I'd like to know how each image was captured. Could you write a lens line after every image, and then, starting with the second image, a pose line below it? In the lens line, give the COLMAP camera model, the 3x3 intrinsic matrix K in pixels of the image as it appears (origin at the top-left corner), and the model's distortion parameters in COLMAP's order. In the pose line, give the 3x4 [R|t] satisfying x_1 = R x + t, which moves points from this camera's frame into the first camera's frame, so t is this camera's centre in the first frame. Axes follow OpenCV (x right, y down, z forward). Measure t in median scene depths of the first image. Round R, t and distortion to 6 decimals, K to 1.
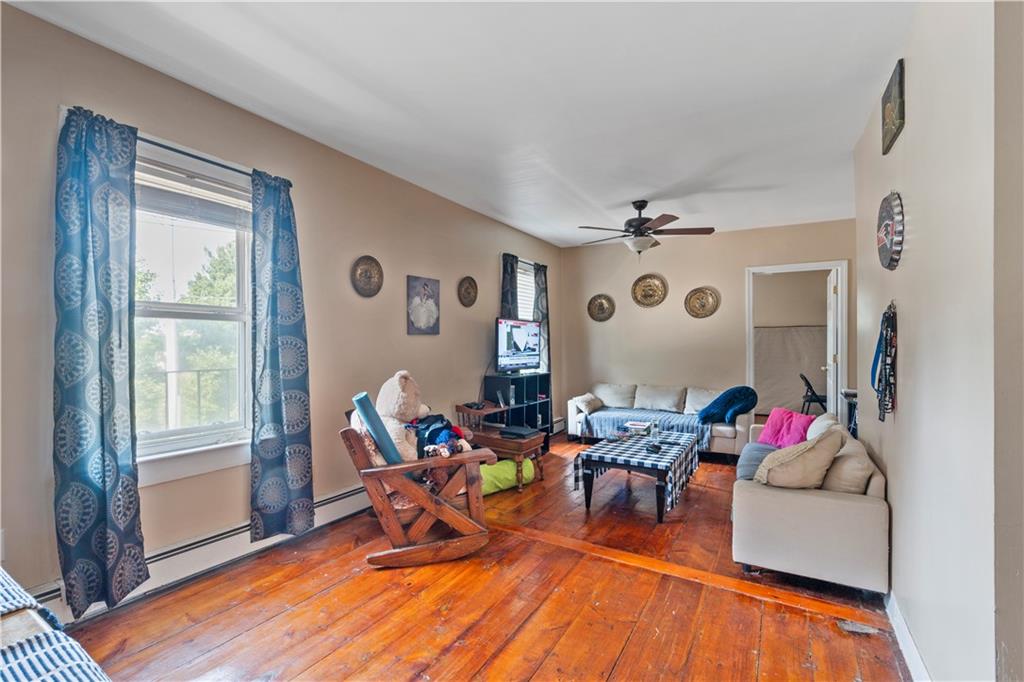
lens RADIAL K [[456.0, 0, 512.0], [0, 456.0, 341.0], [0, 0, 1]] dist [-0.000595, 0.000075]
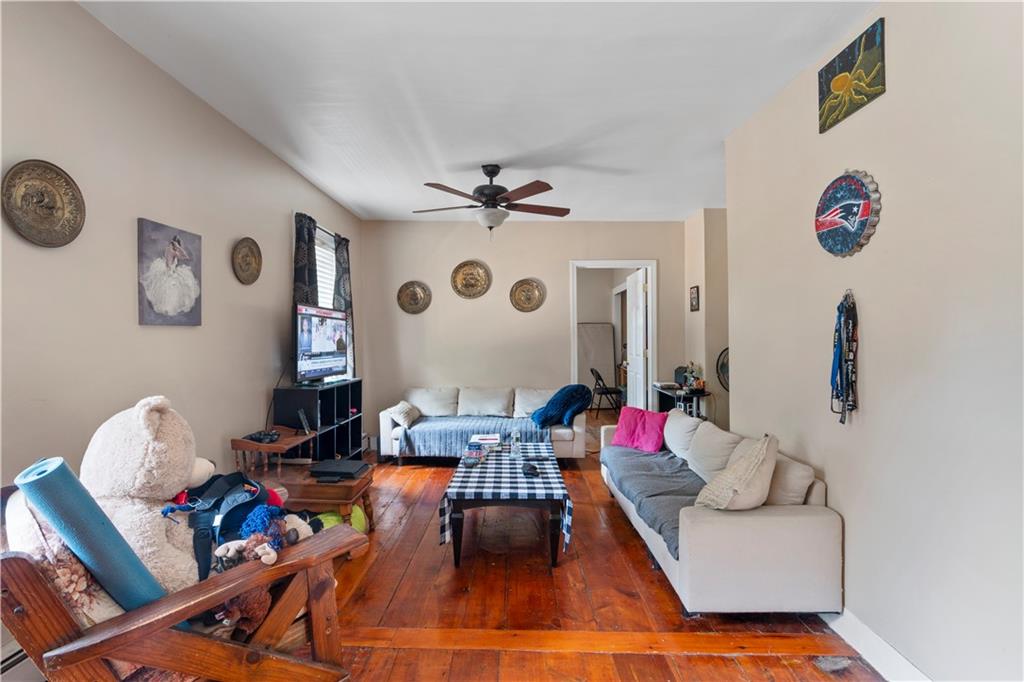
lens RADIAL K [[465.9, 0, 511.6], [0, 465.9, 339.7], [0, 0, 1]] dist [-0.013472, 0.007854]
pose [[0.871389, -0.004051, 0.490576, -0.101688], [0.002703, 0.999990, 0.003455, 0.002849], [-0.490585, -0.001685, 0.871392, 0.260963]]
